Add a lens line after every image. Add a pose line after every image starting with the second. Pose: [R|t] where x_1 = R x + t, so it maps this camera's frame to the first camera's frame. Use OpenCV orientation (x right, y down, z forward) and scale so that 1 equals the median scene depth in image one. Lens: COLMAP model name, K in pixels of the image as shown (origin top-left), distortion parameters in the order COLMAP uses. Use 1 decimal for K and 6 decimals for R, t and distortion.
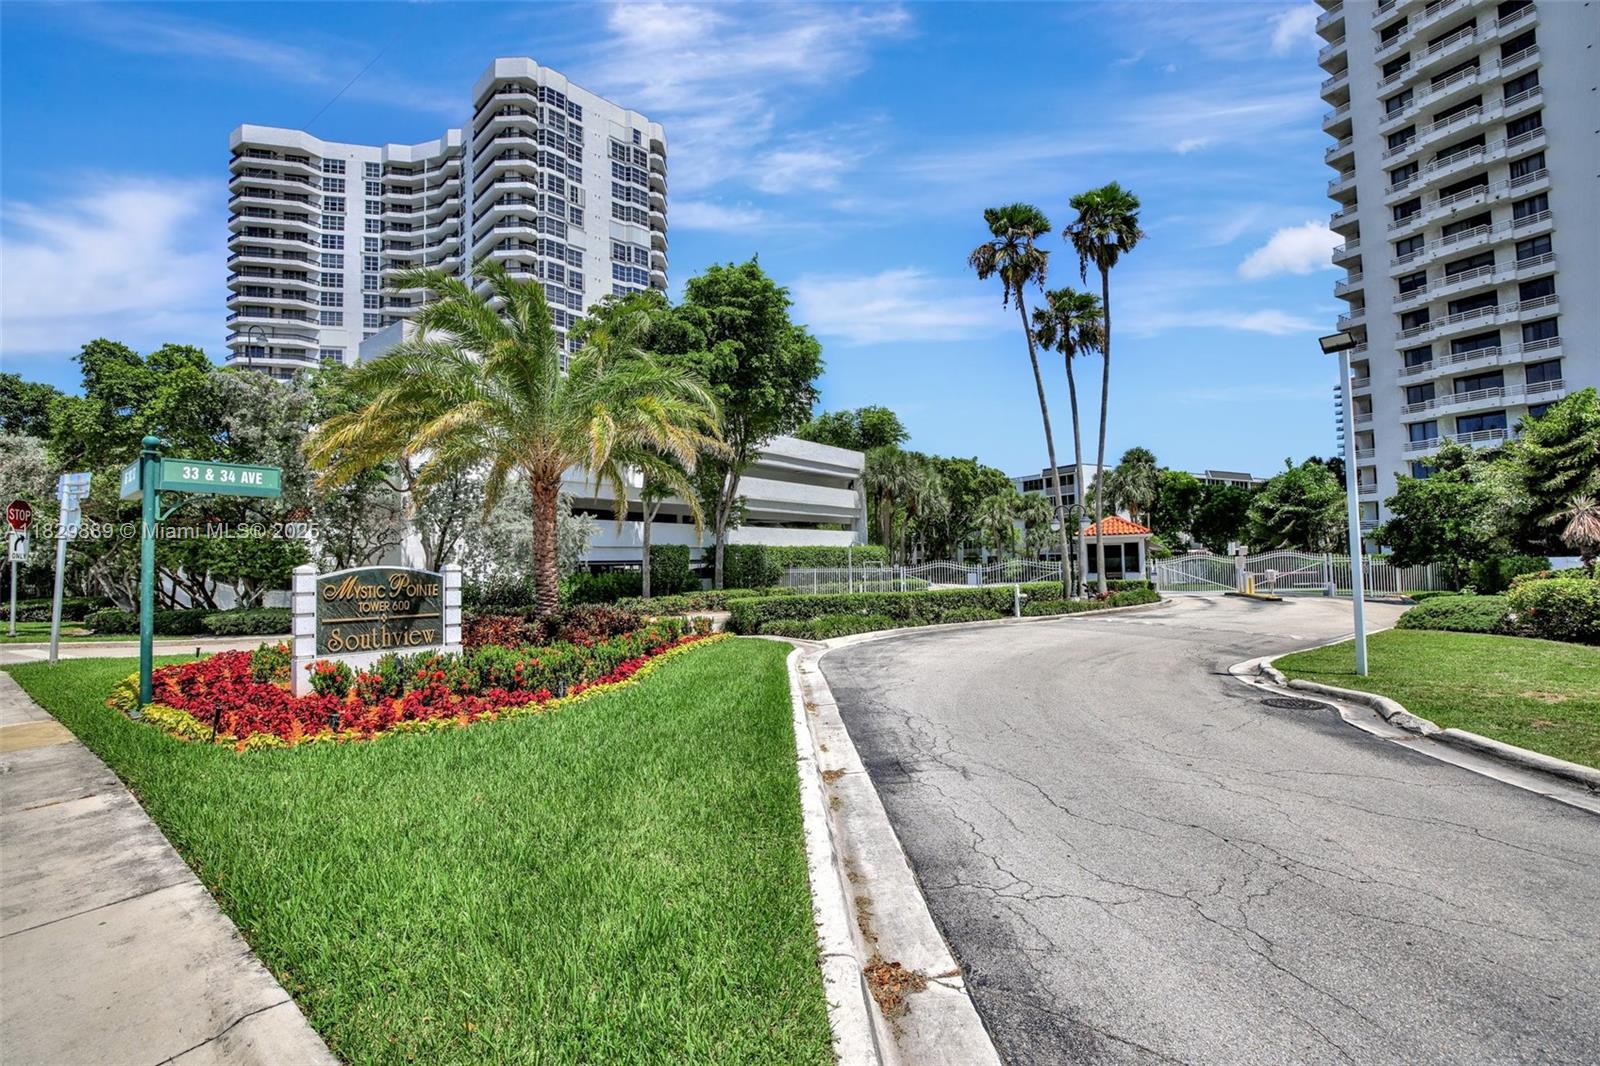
lens RADIAL K [[709.6, 0, 800.0], [0, 709.6, 533.0], [0, 0, 1]] dist [-0.038957, 0.000081]
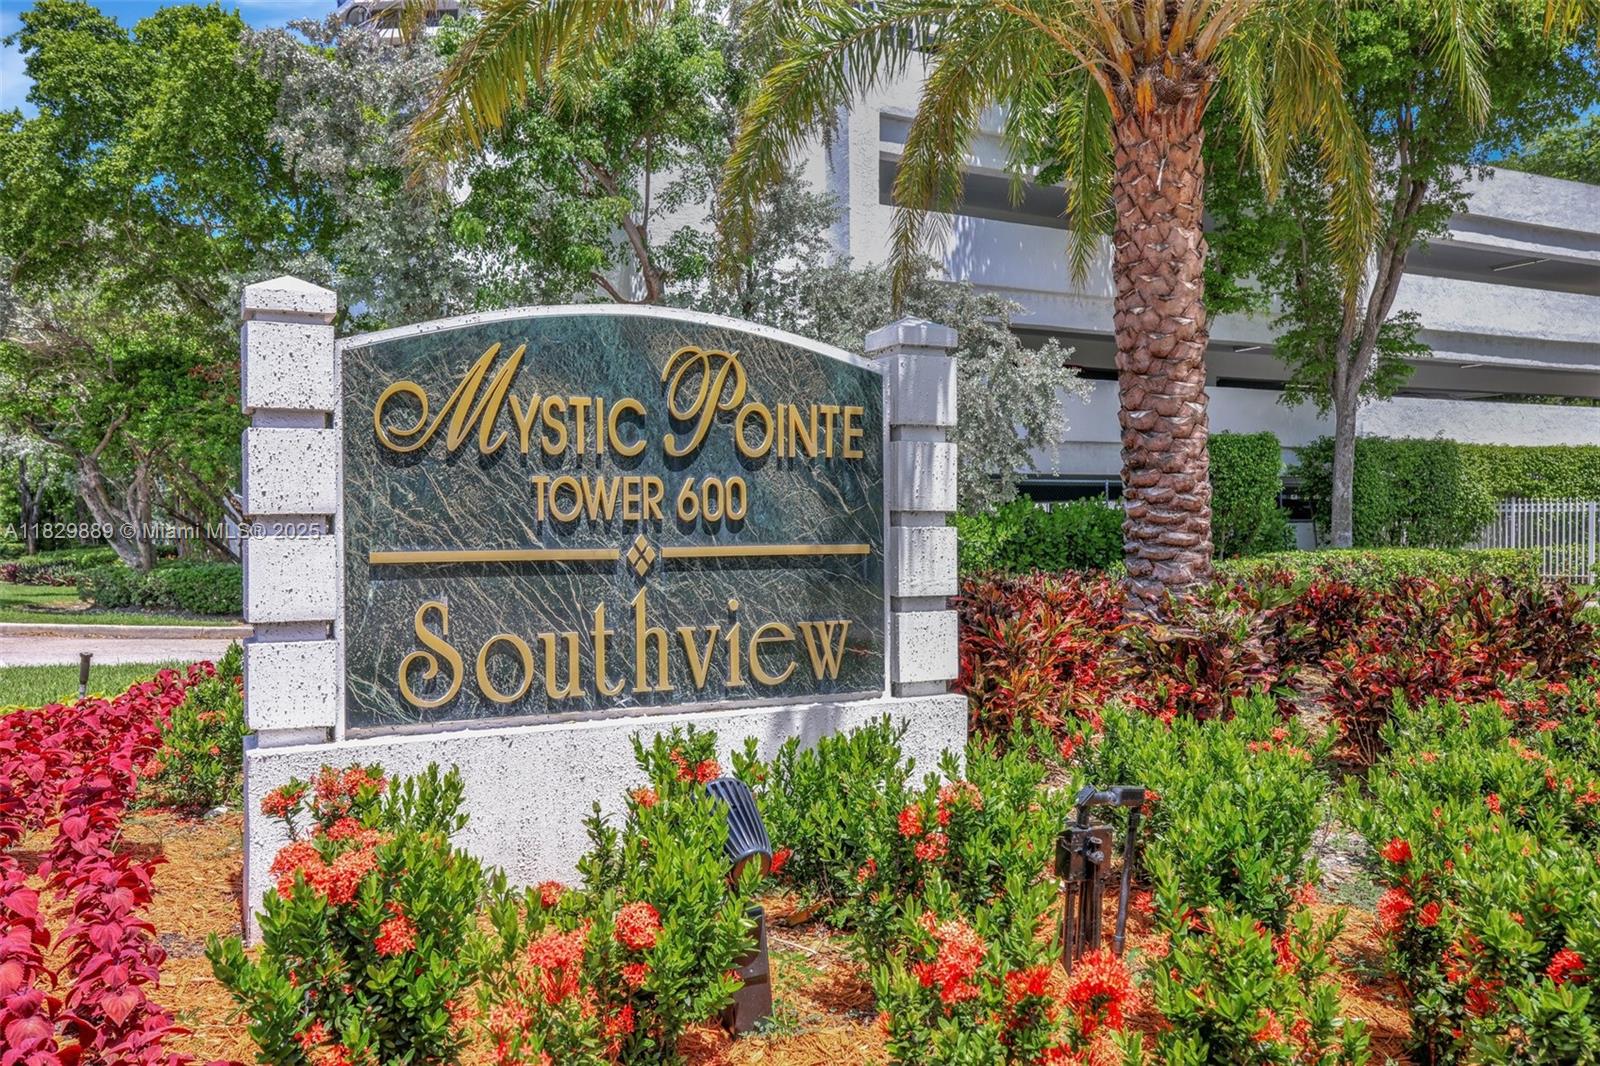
lens RADIAL K [[1356.4, 0, 800.0], [0, 1356.4, 533.0], [0, 0, 1]] dist [0.000137, 0.000453]
pose [[0.927281, 0.016309, -0.374011, -0.188635], [0.005419, 0.998361, 0.056971, 0.043500], [0.374327, -0.054855, 0.925673, 0.303909]]
